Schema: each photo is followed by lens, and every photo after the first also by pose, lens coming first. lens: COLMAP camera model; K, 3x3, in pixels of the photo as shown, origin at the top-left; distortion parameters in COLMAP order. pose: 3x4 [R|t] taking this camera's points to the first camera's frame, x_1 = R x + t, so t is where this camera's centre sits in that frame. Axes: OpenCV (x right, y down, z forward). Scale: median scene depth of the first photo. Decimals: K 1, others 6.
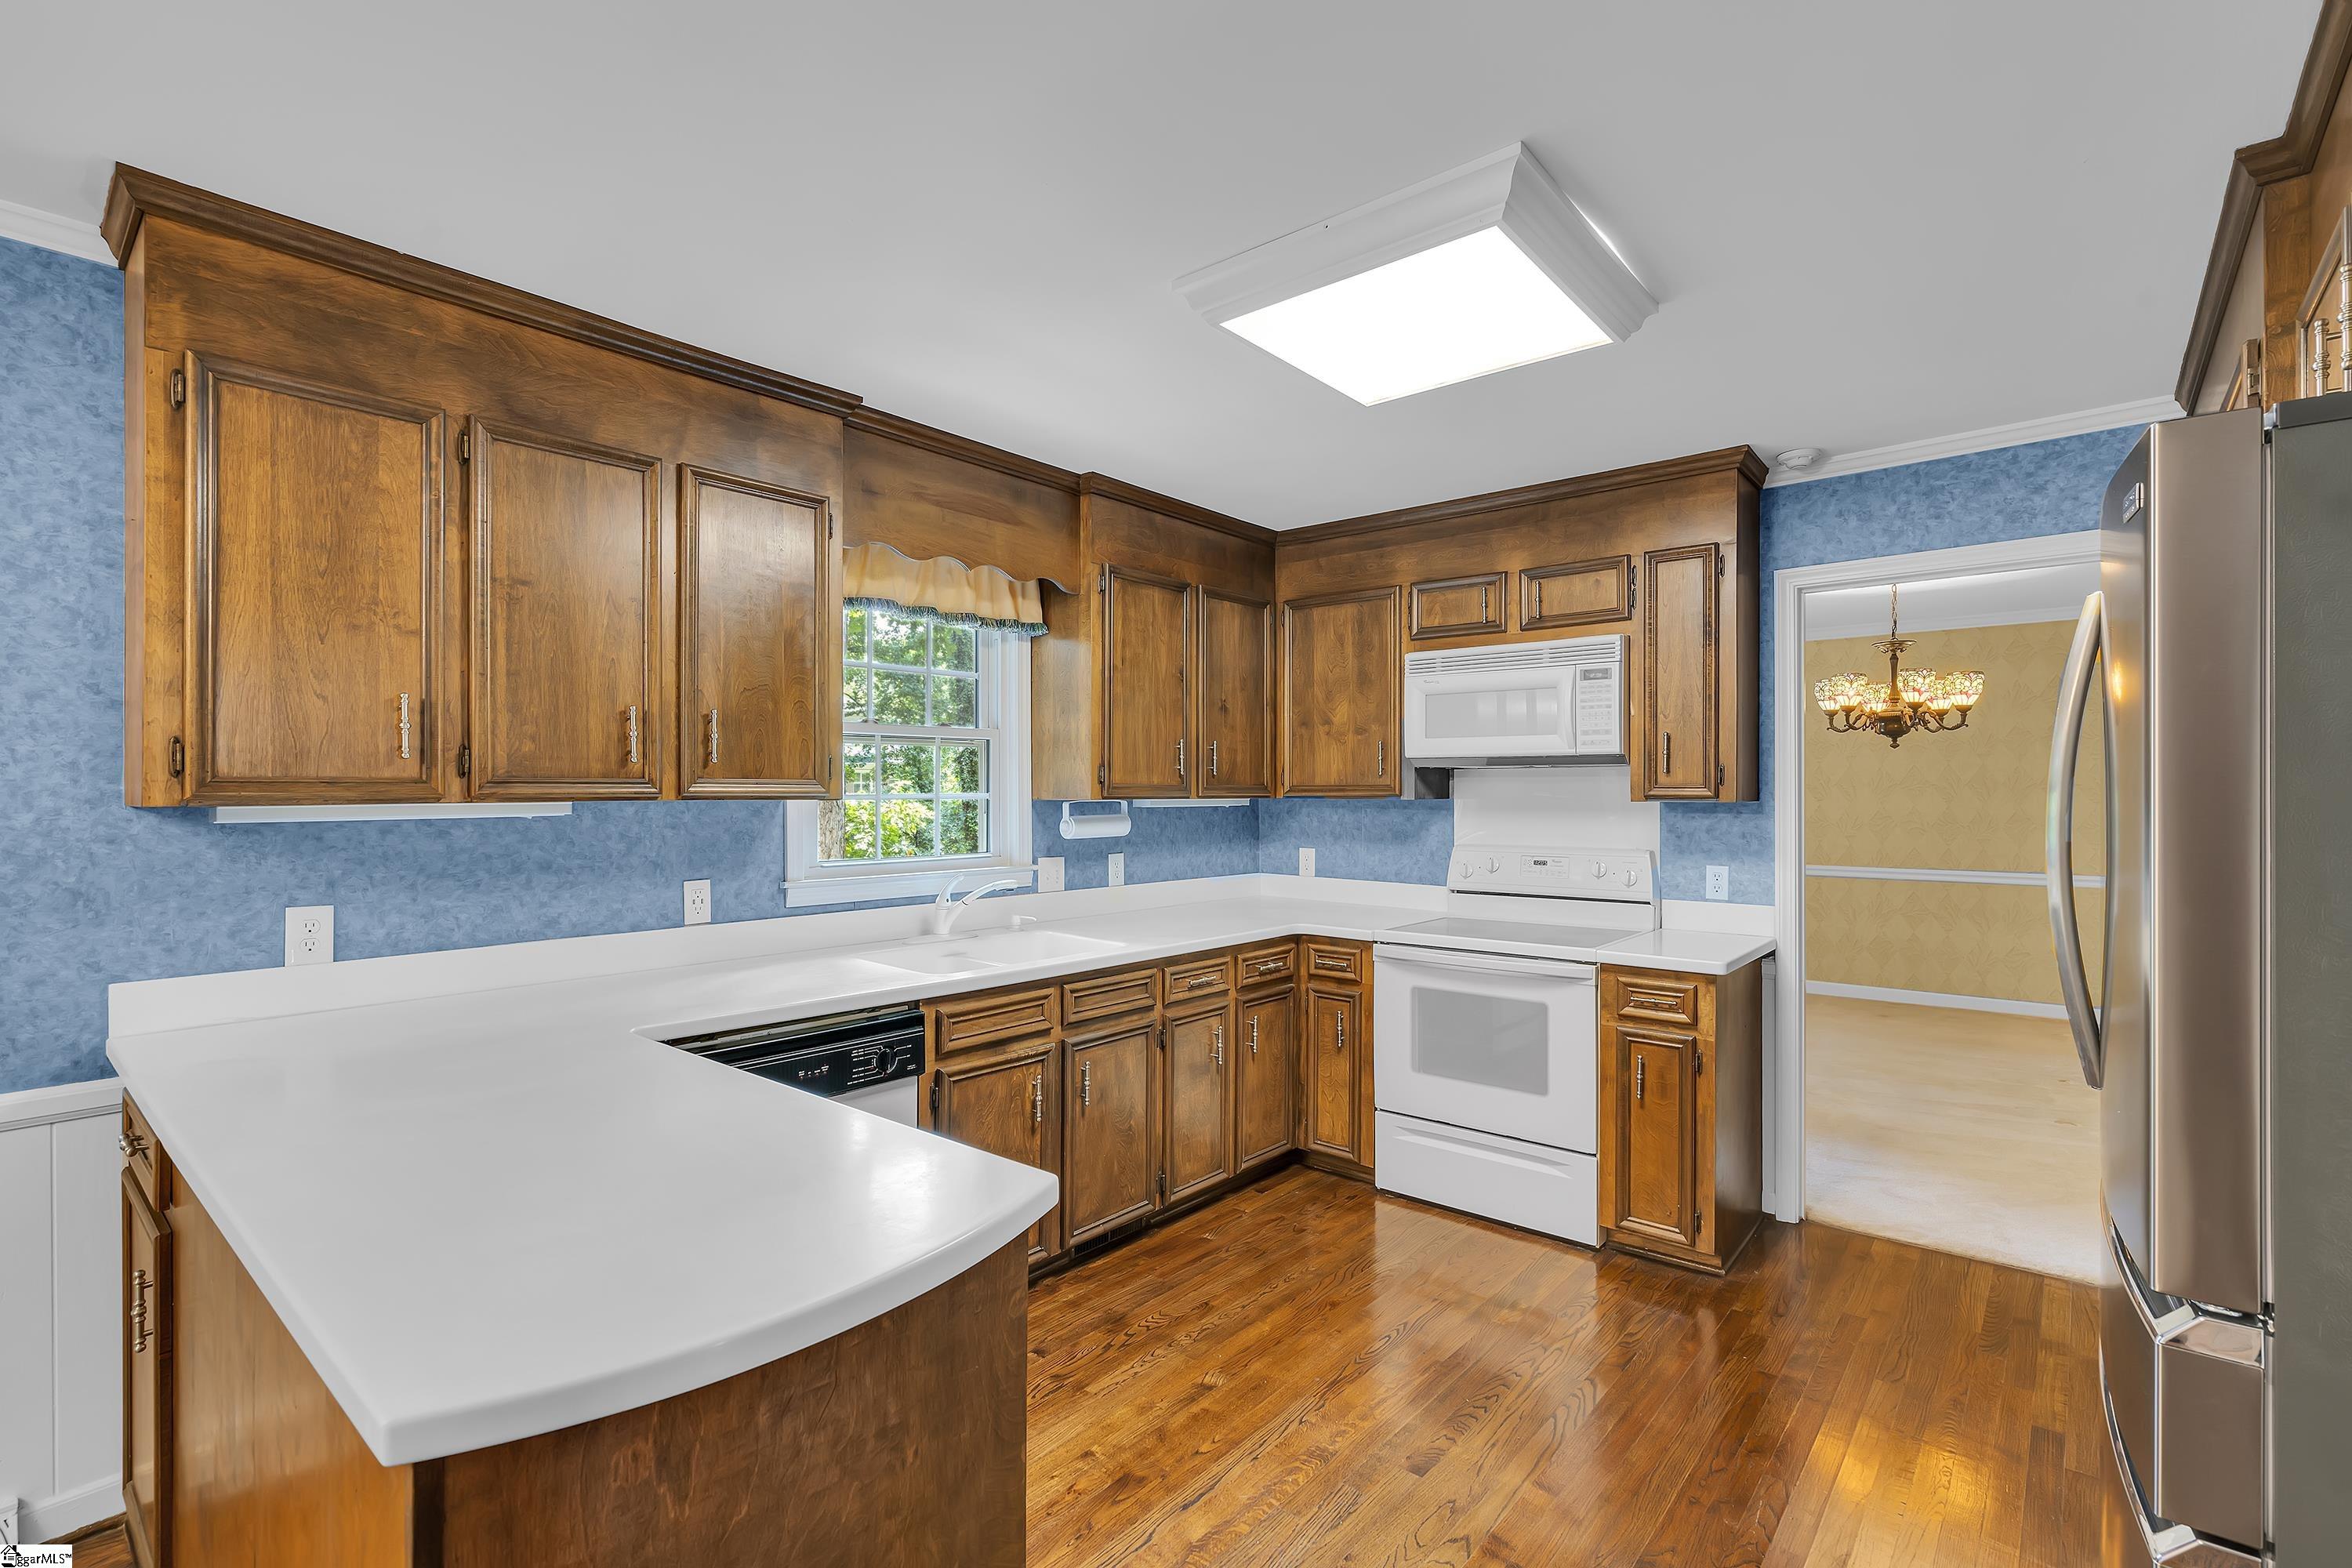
lens RADIAL K [[1062.5, 0, 1173.0], [0, 1062.5, 801.0], [0, 0, 1]] dist [-0.012178, 0.000646]
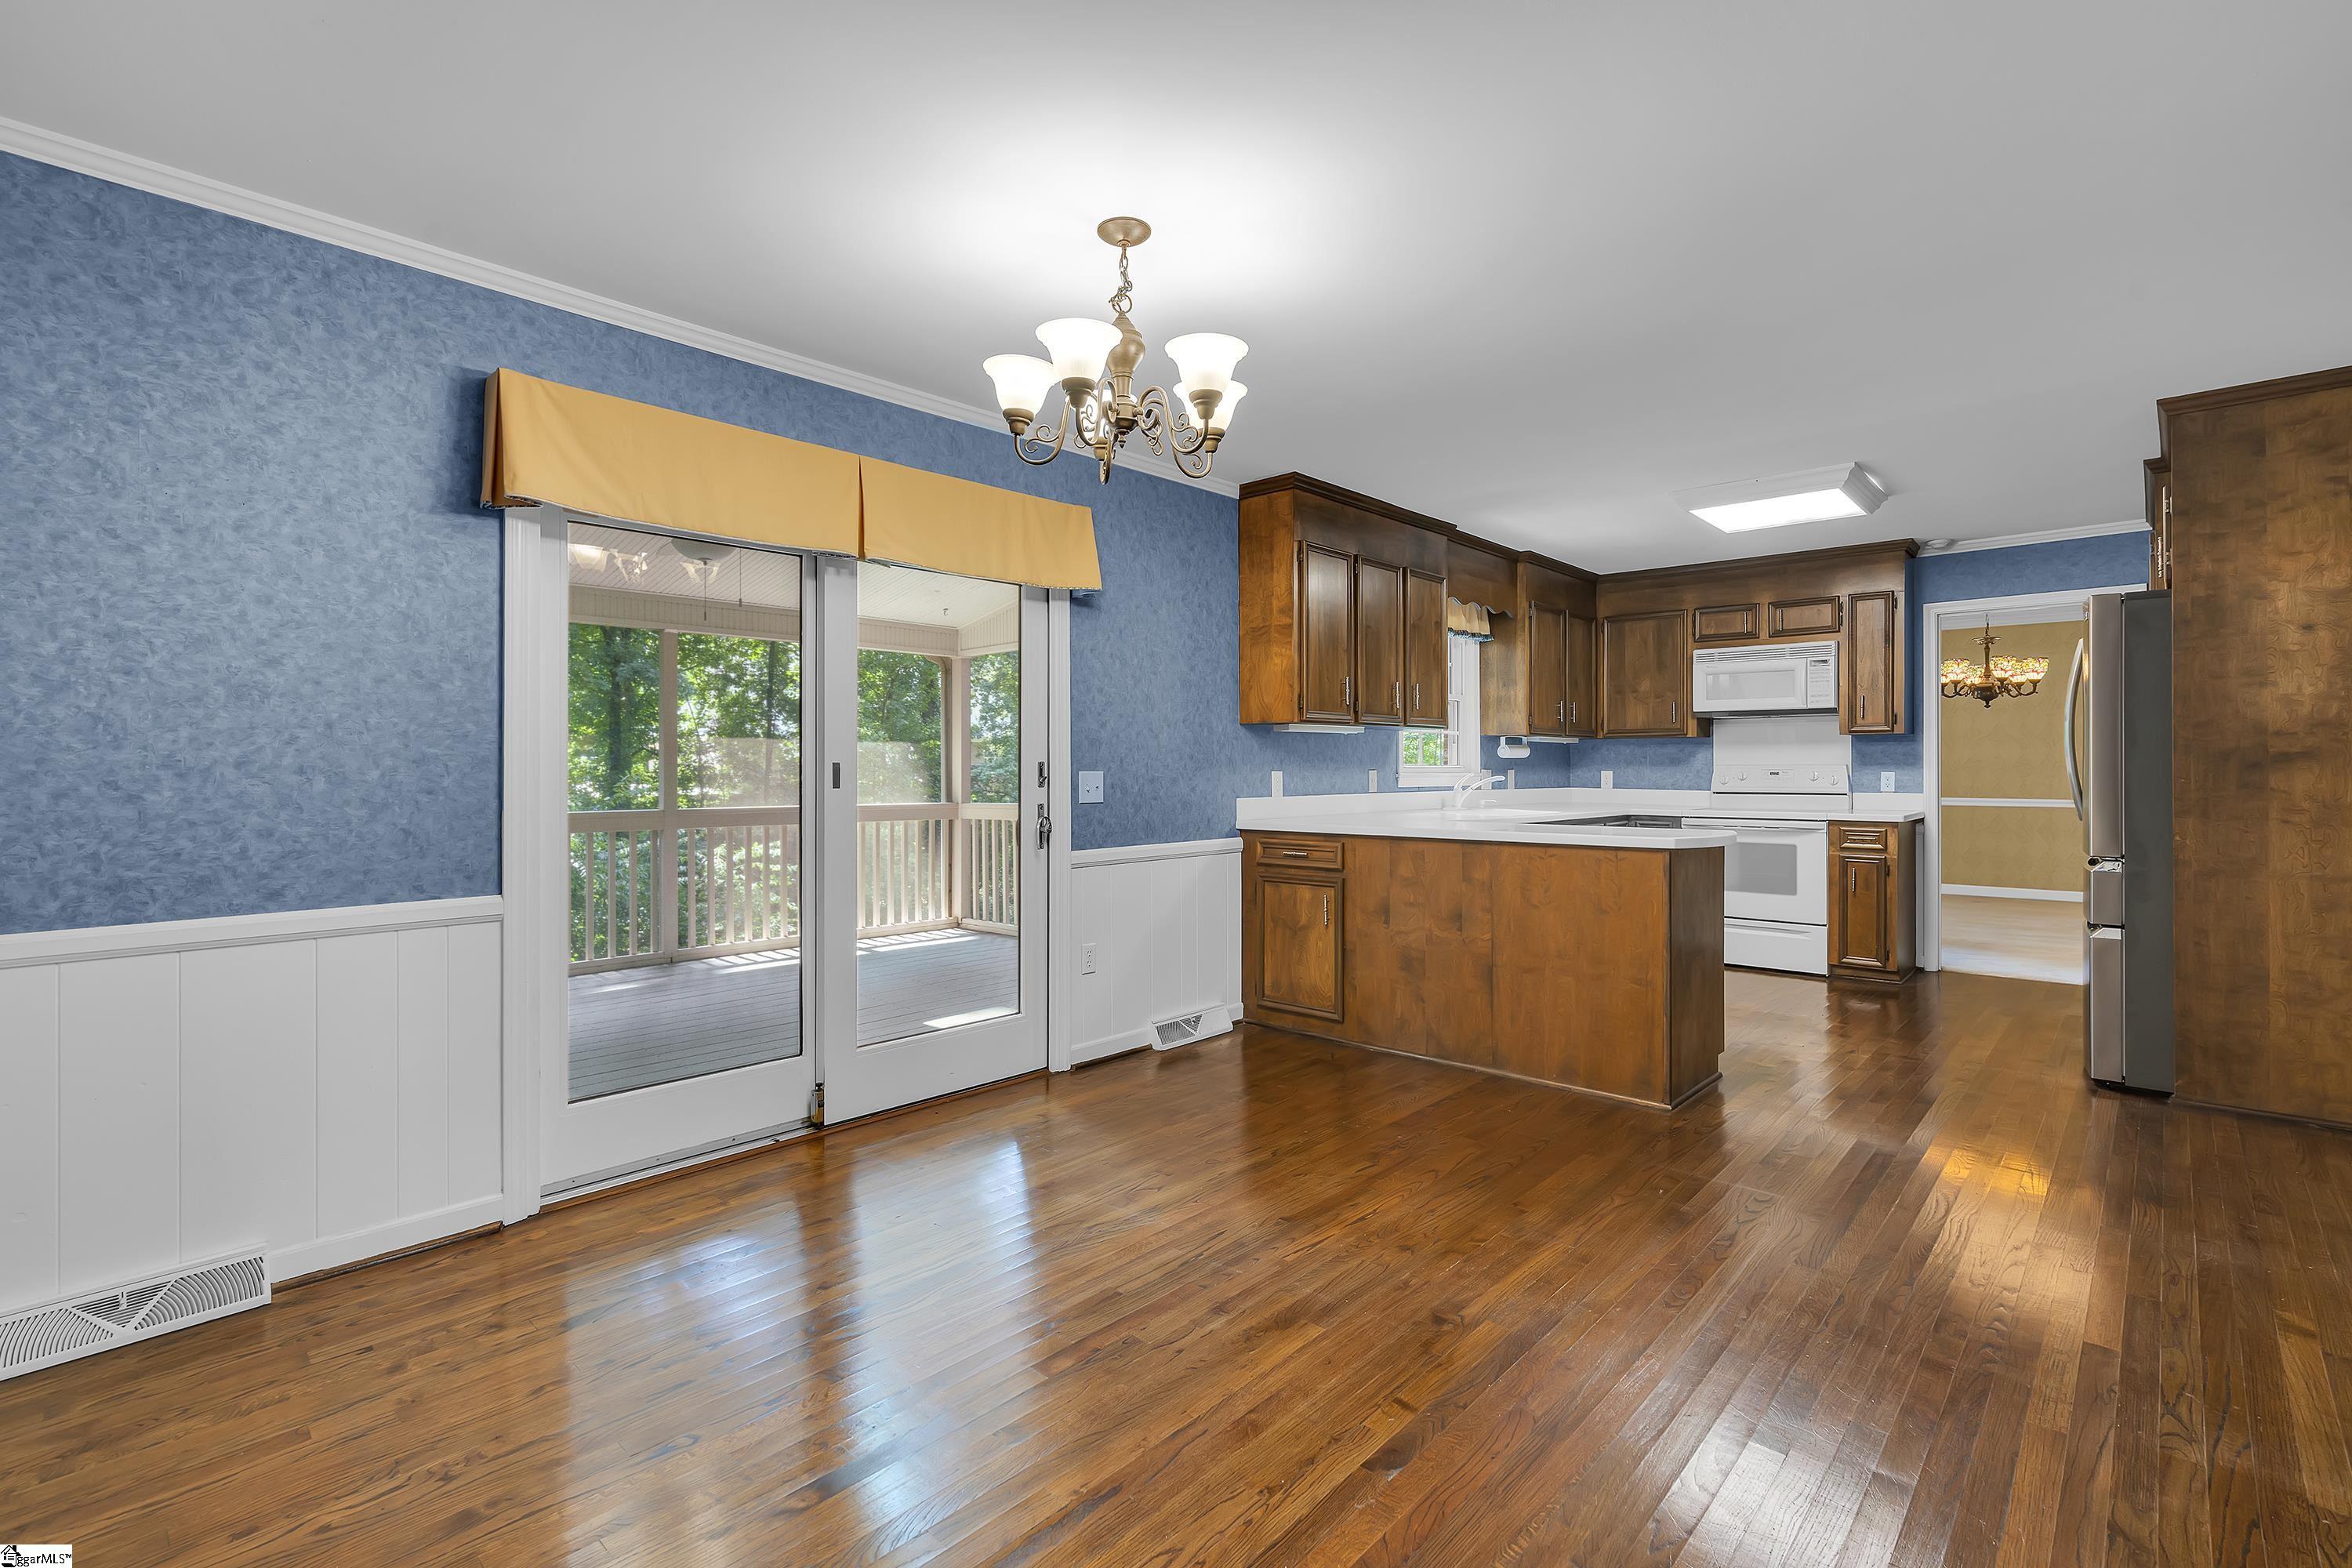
lens RADIAL K [[1062.5, 0, 1166.6], [0, 1062.5, 778.1], [0, 0, 1]] dist [-0.012178, 0.000646]
pose [[0.998810, -0.000219, -0.048766, -0.610793], [0.000183, 1.000000, -0.000748, 0.075264], [0.048767, 0.000738, 0.998810, -0.828284]]
